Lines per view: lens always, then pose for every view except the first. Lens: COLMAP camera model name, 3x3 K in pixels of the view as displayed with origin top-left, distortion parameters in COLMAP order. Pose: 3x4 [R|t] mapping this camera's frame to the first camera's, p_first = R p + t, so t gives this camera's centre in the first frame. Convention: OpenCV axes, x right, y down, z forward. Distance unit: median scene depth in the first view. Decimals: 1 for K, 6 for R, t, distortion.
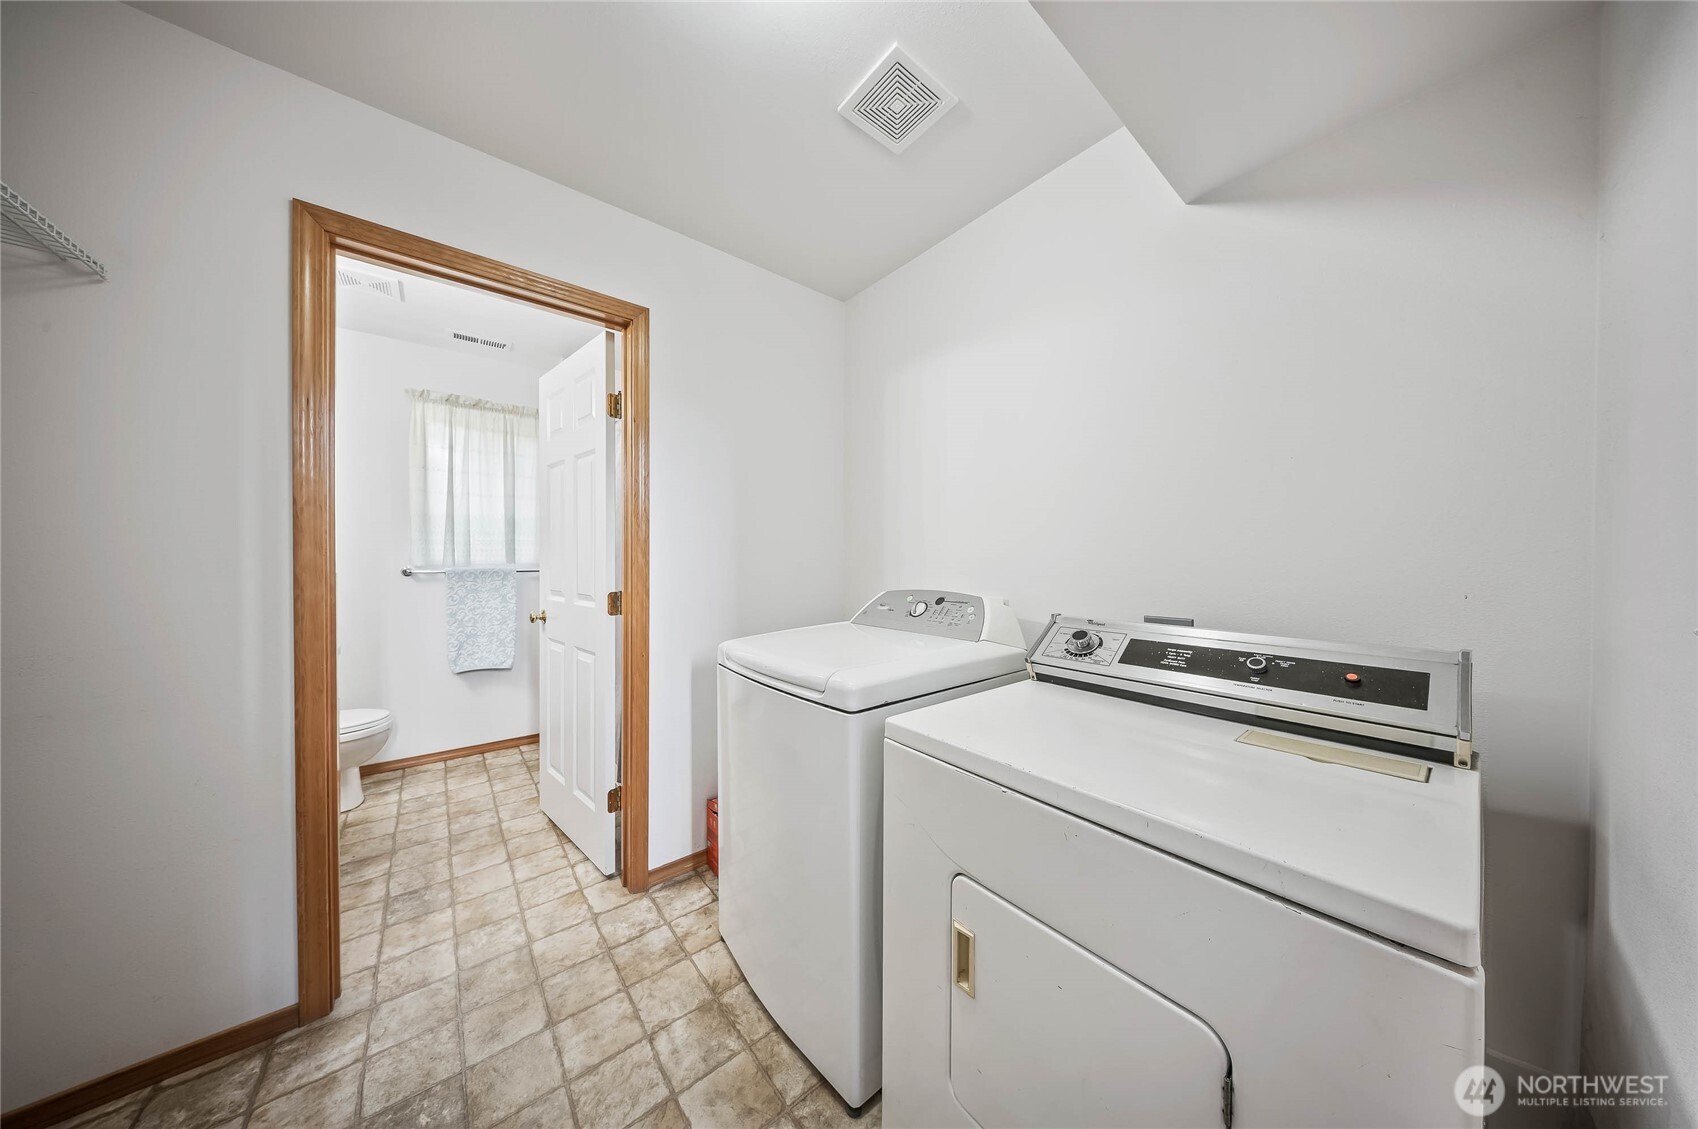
lens RADIAL K [[502.0, 0, 844.9], [0, 502.0, 564.7], [0, 0, 1]] dist [-0.000025, -0.001057]
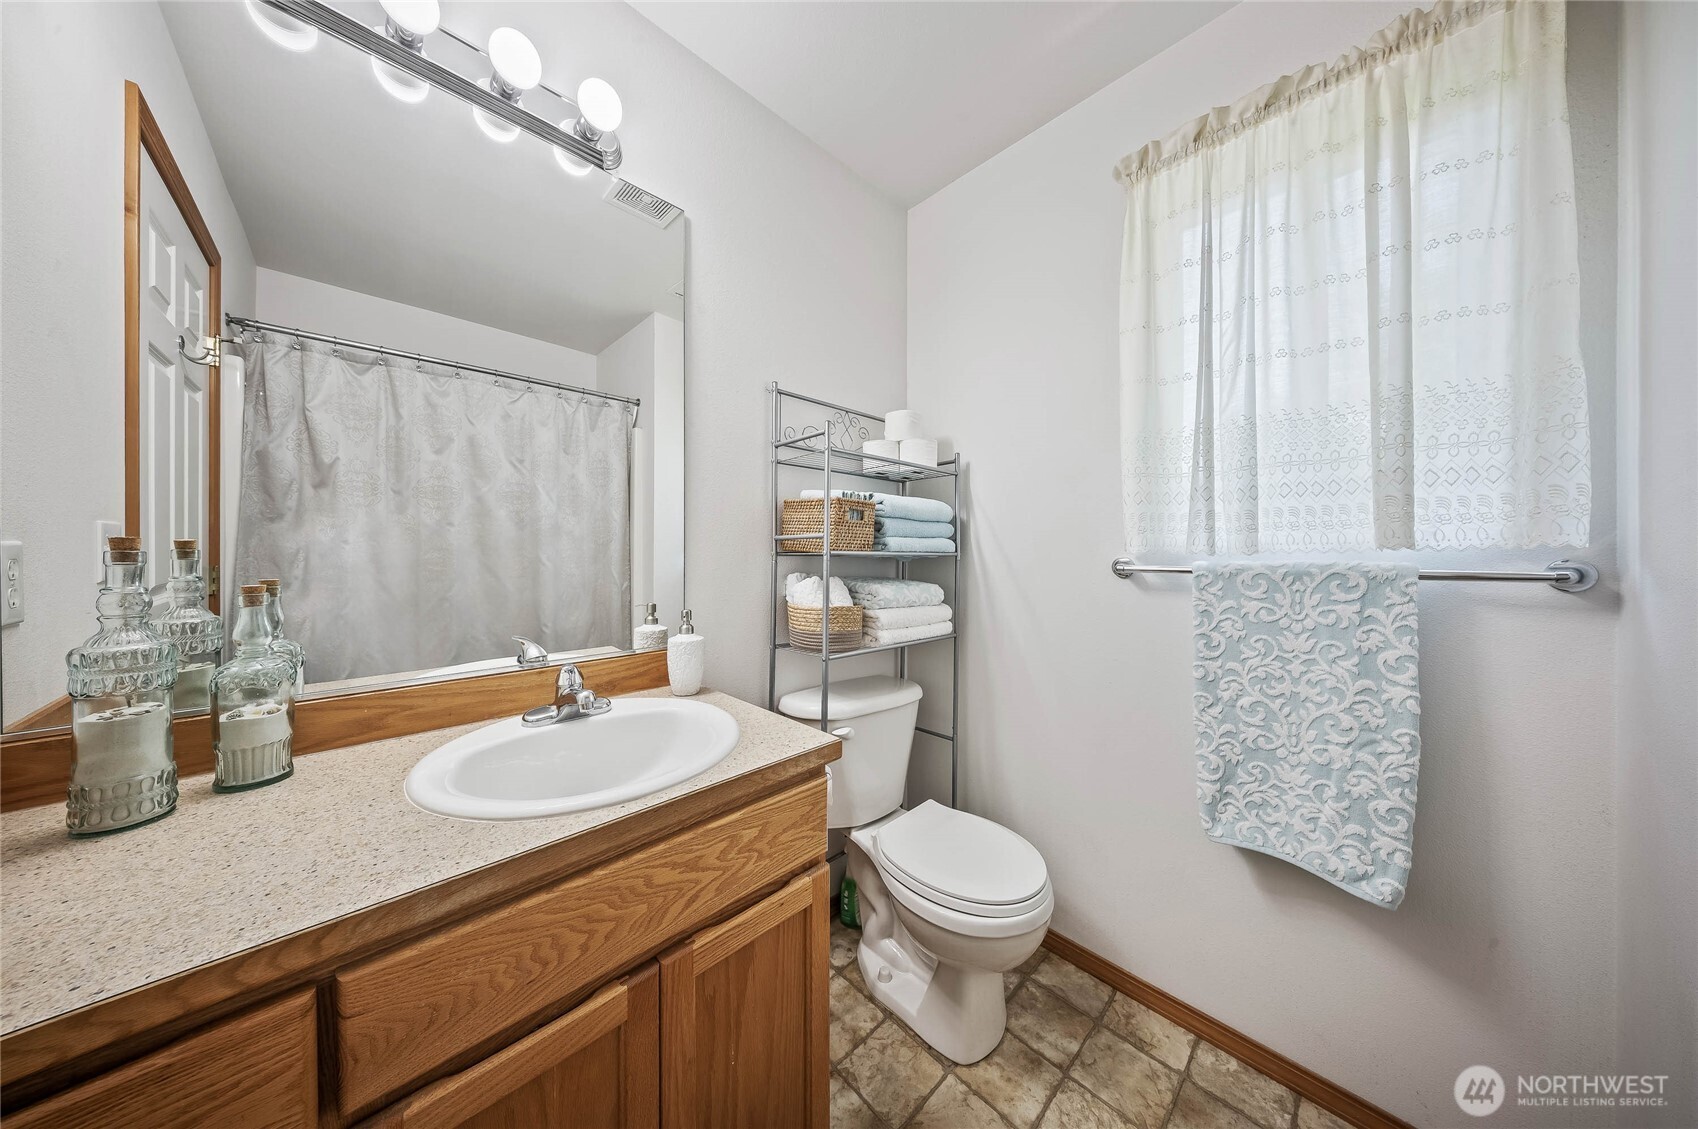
lens RADIAL K [[502.0, 0, 855.8], [0, 502.0, 549.1], [0, 0, 1]] dist [-0.000025, -0.001057]
pose [[0.079006, -0.002099, -0.996872, -0.408477], [-0.004057, 0.999989, -0.002427, -0.001084], [0.996866, 0.004236, 0.078996, 0.681280]]
